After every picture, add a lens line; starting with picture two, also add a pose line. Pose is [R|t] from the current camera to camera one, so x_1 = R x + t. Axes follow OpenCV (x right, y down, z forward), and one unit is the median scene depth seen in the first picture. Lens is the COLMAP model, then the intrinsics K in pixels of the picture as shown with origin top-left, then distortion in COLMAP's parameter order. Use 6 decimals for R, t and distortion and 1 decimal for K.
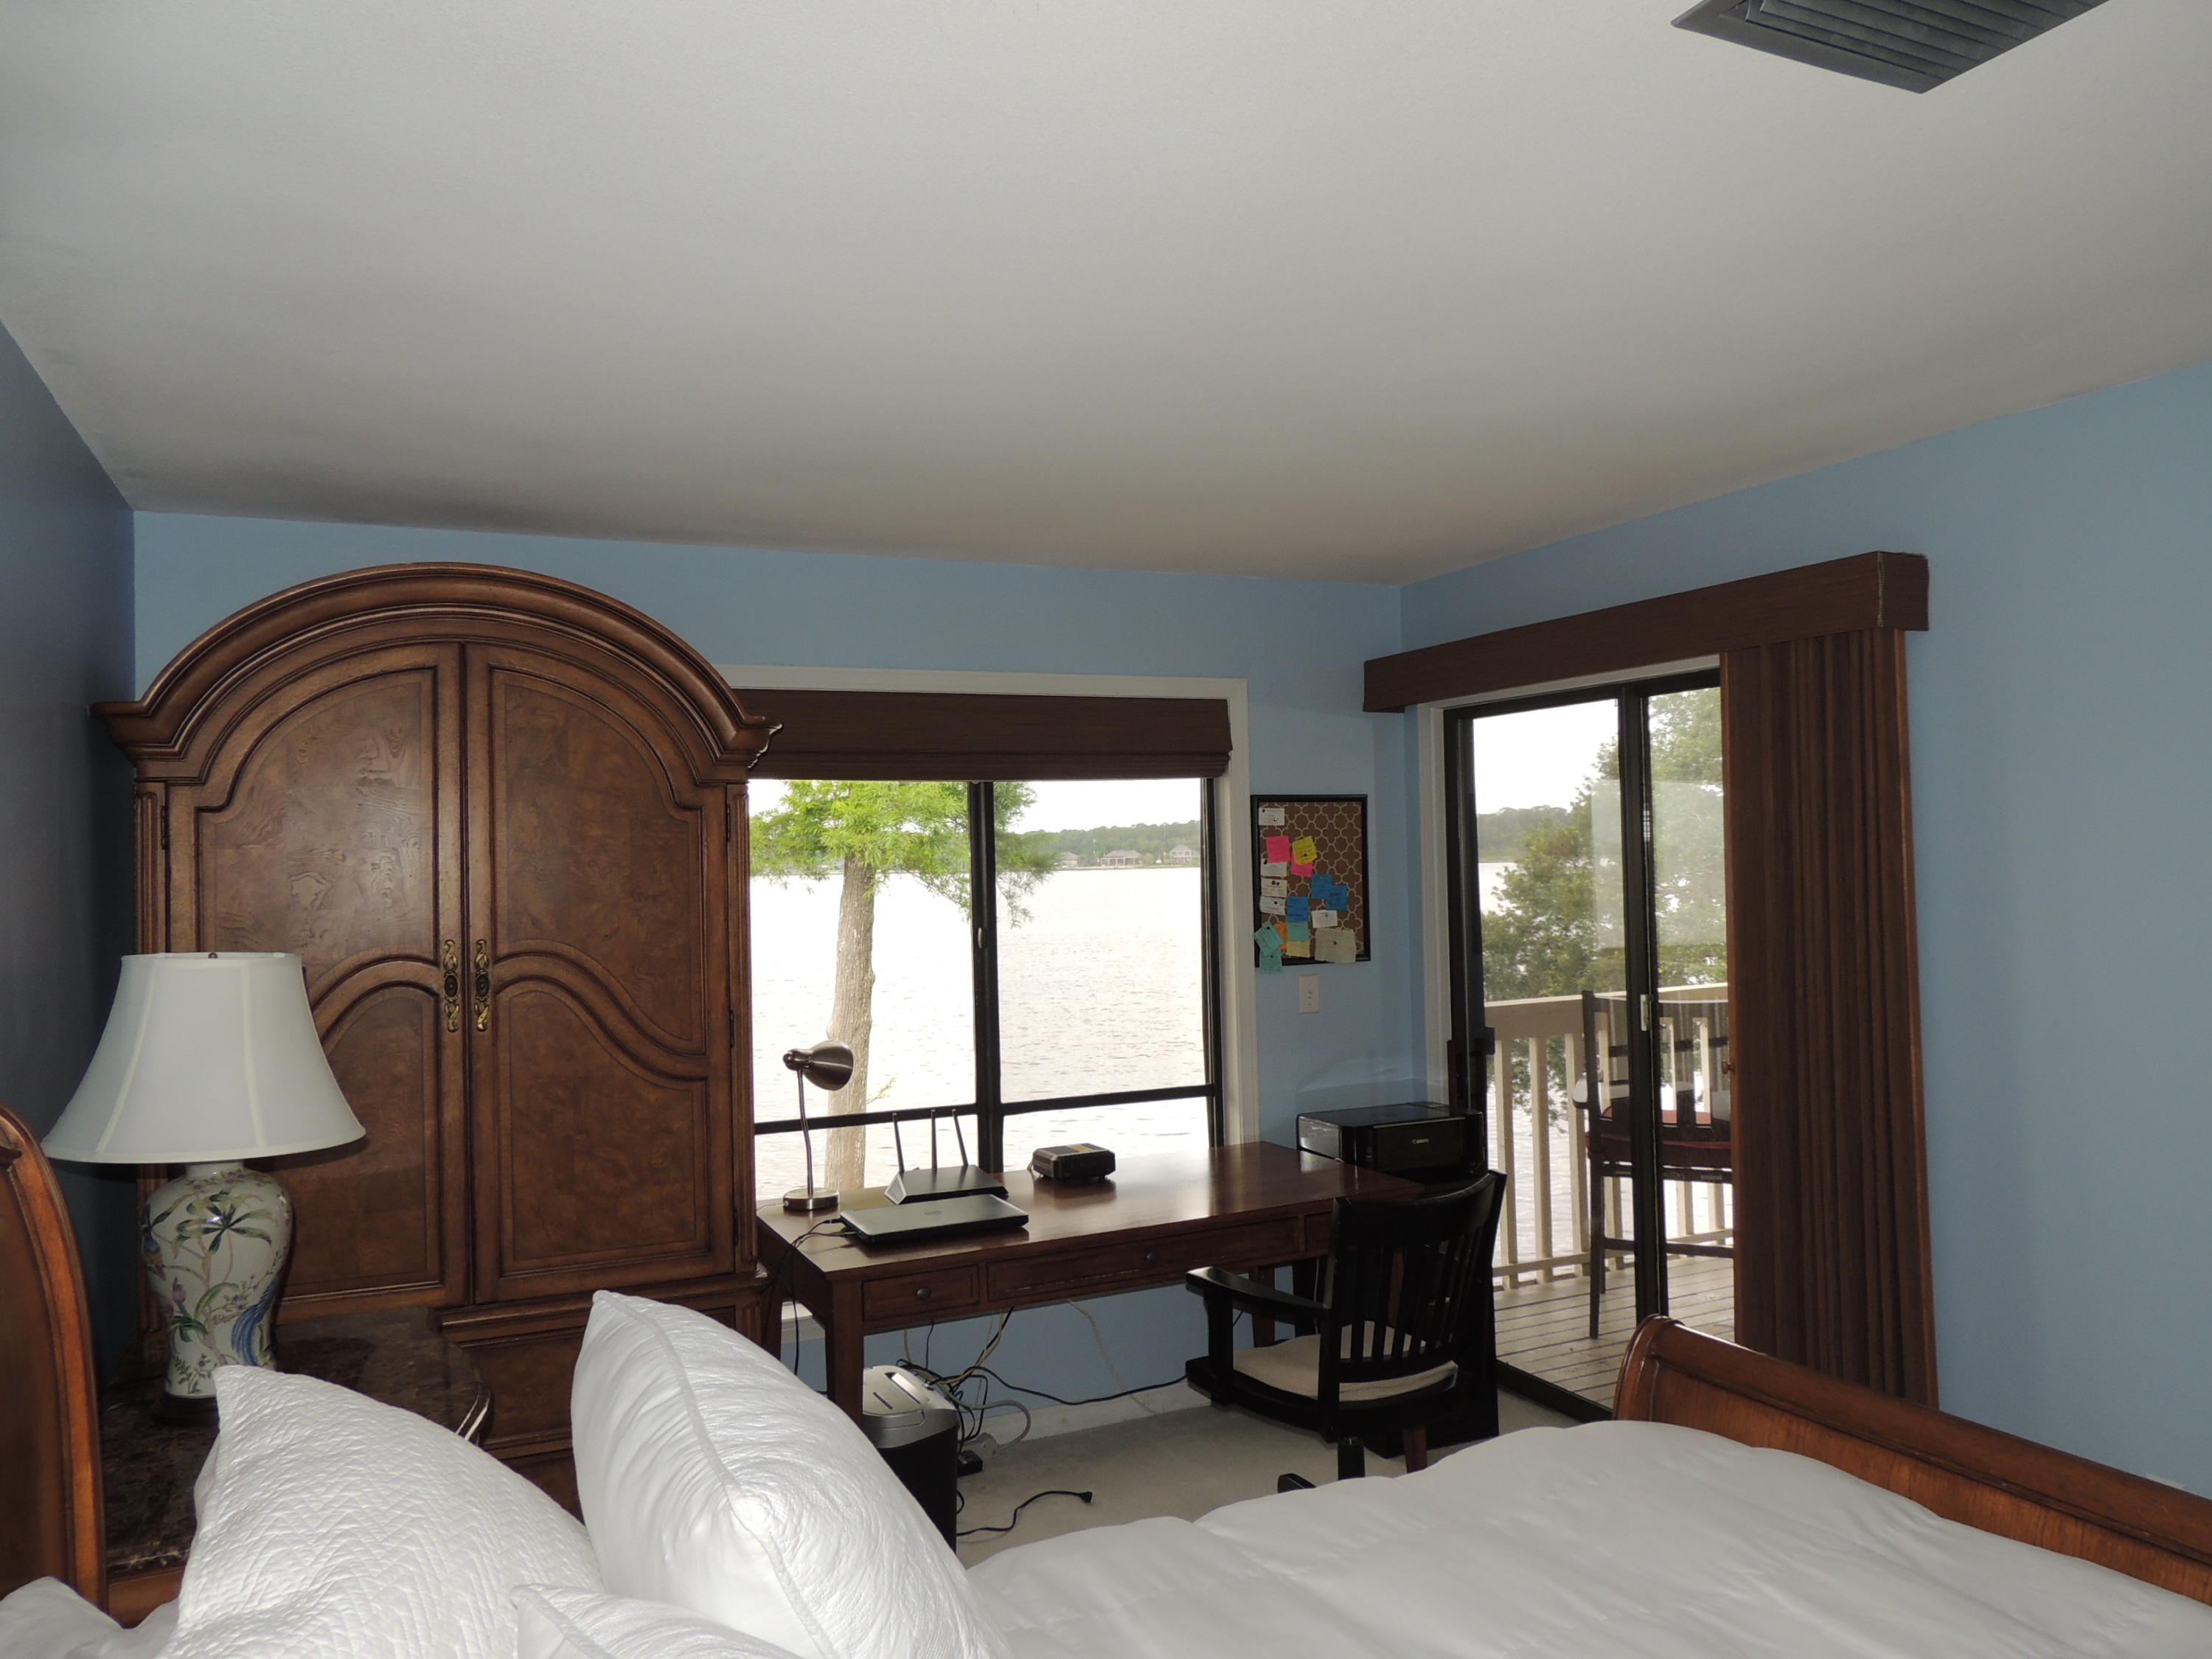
lens RADIAL K [[1566.6, 0, 1101.1], [0, 1566.6, 837.7], [0, 0, 1]] dist [-0.017183, -0.008257]
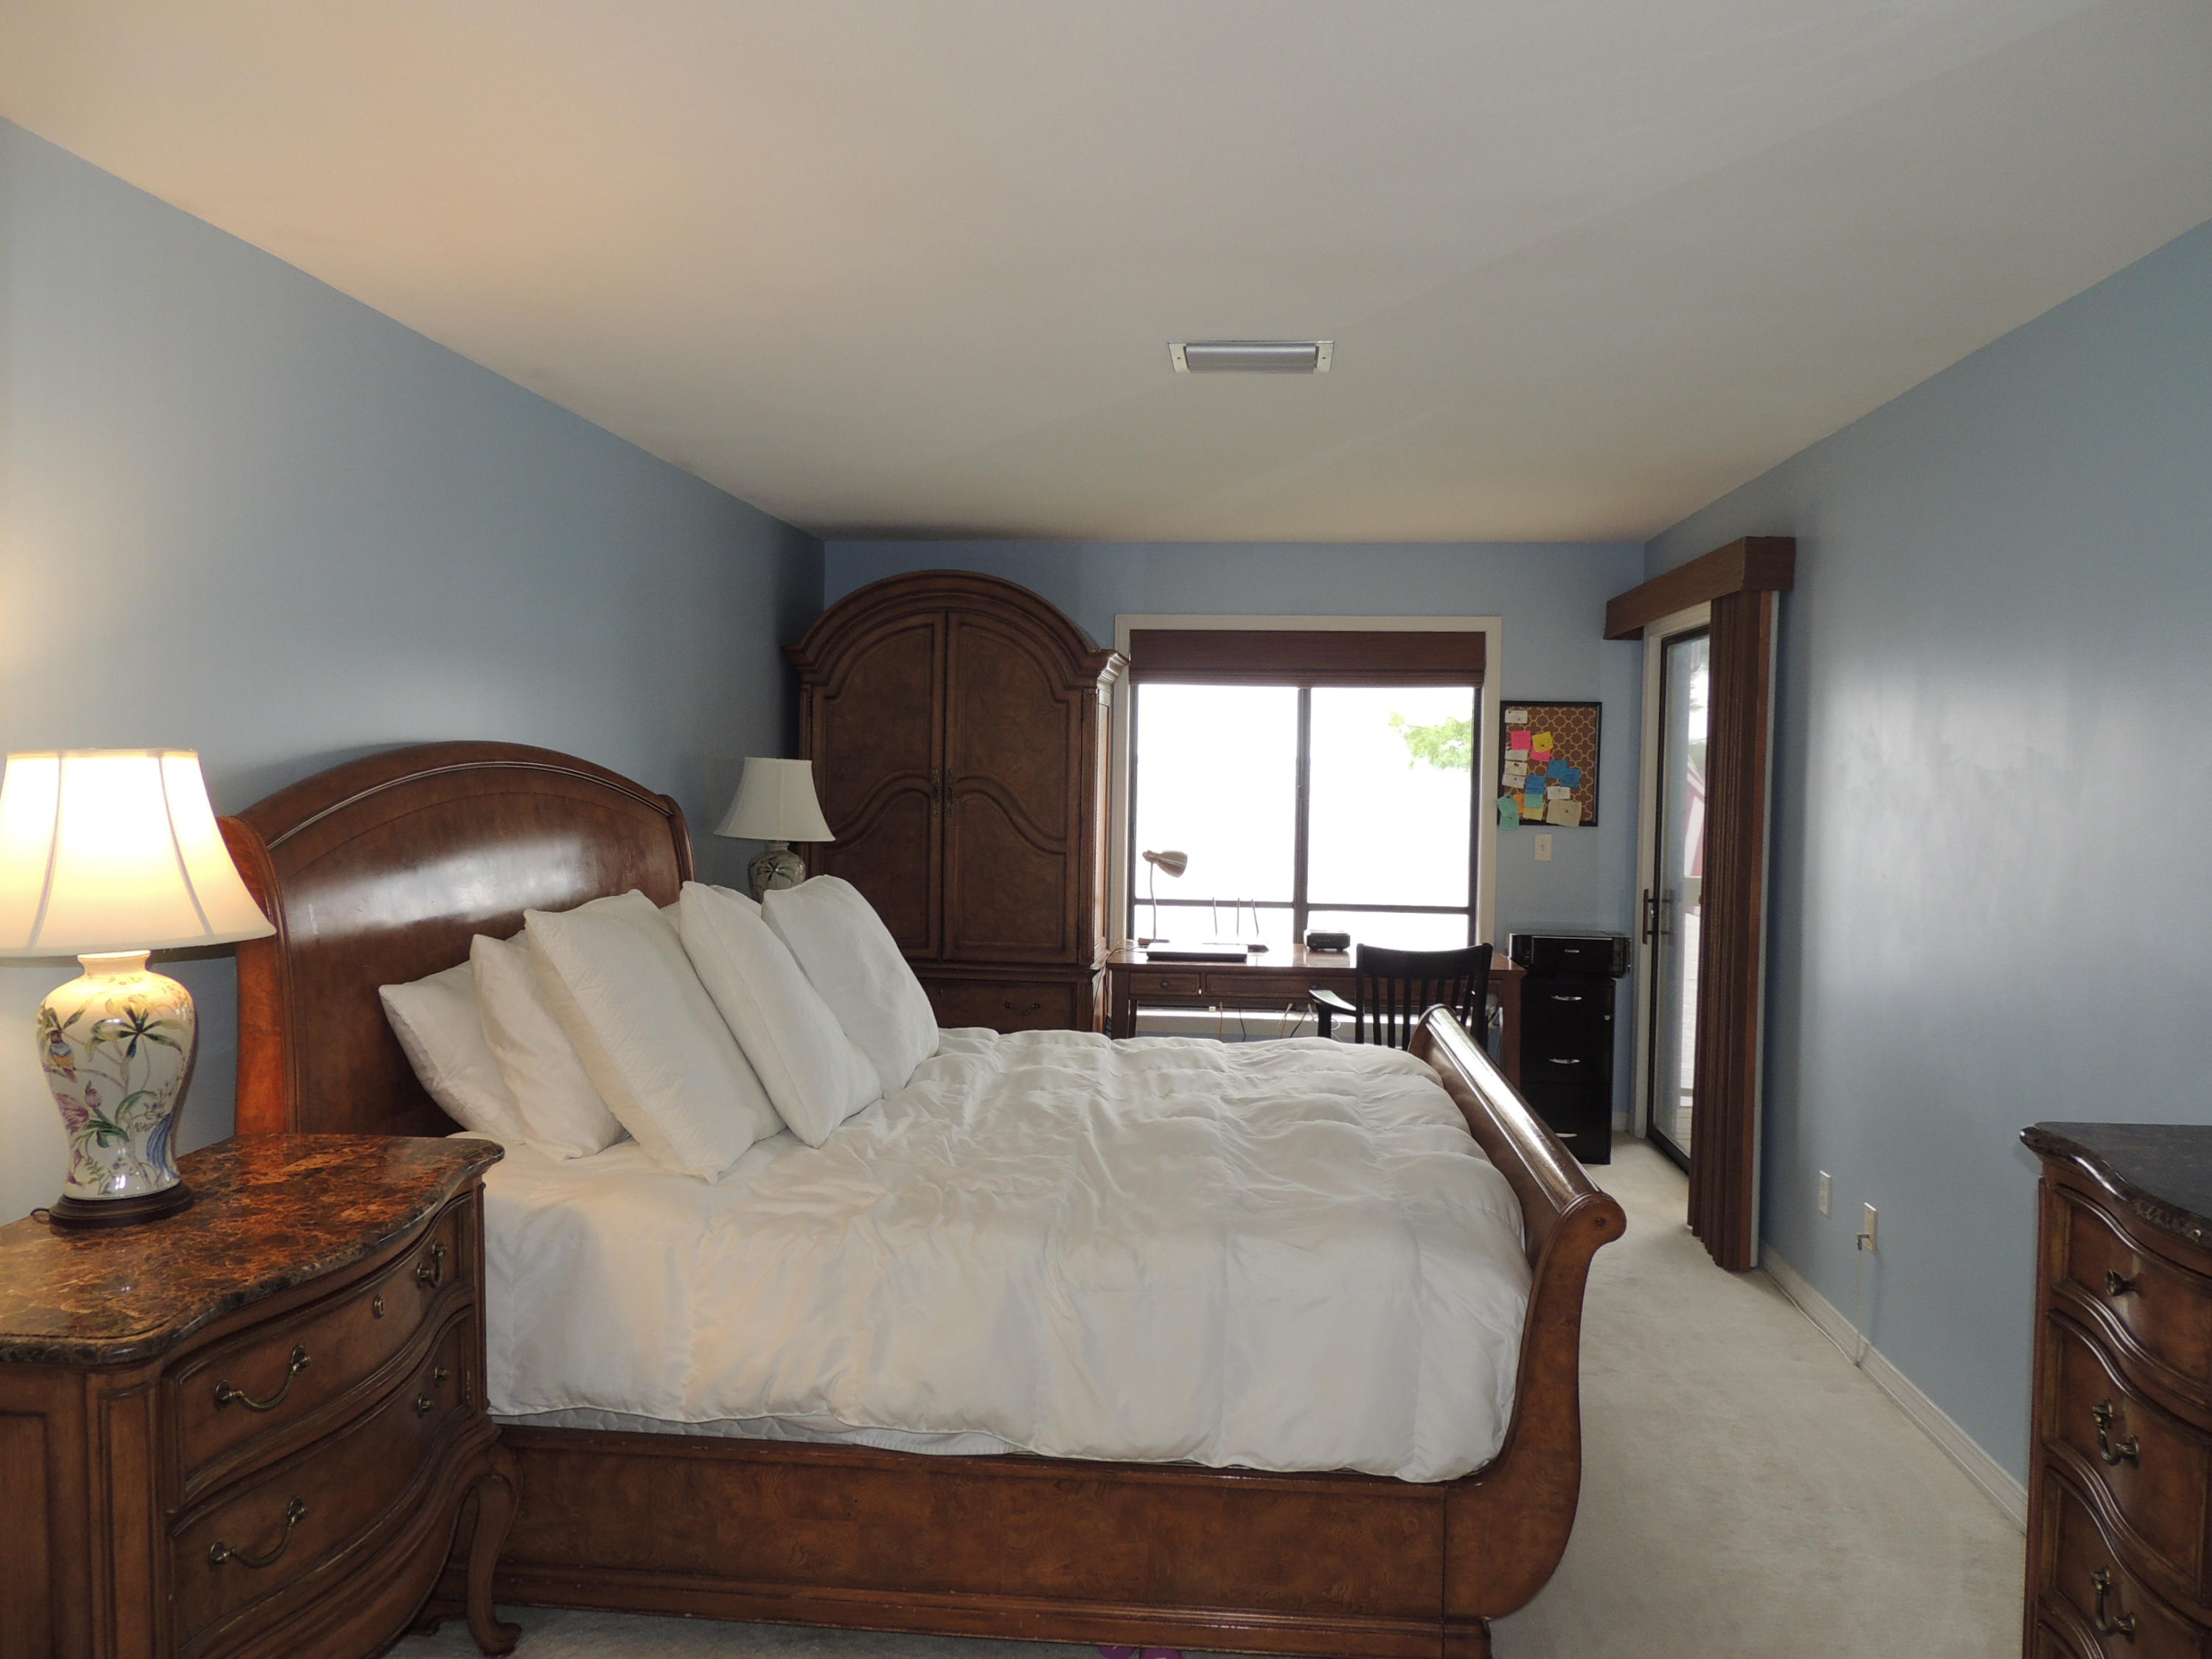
lens RADIAL K [[1566.6, 0, 1109.7], [0, 1566.6, 827.0], [0, 0, 1]] dist [-0.017183, -0.008257]
pose [[0.864659, 0.053866, -0.499464, 0.492343], [-0.028394, 0.997886, 0.058464, 0.013171], [0.501557, -0.036370, 0.864360, -0.371330]]
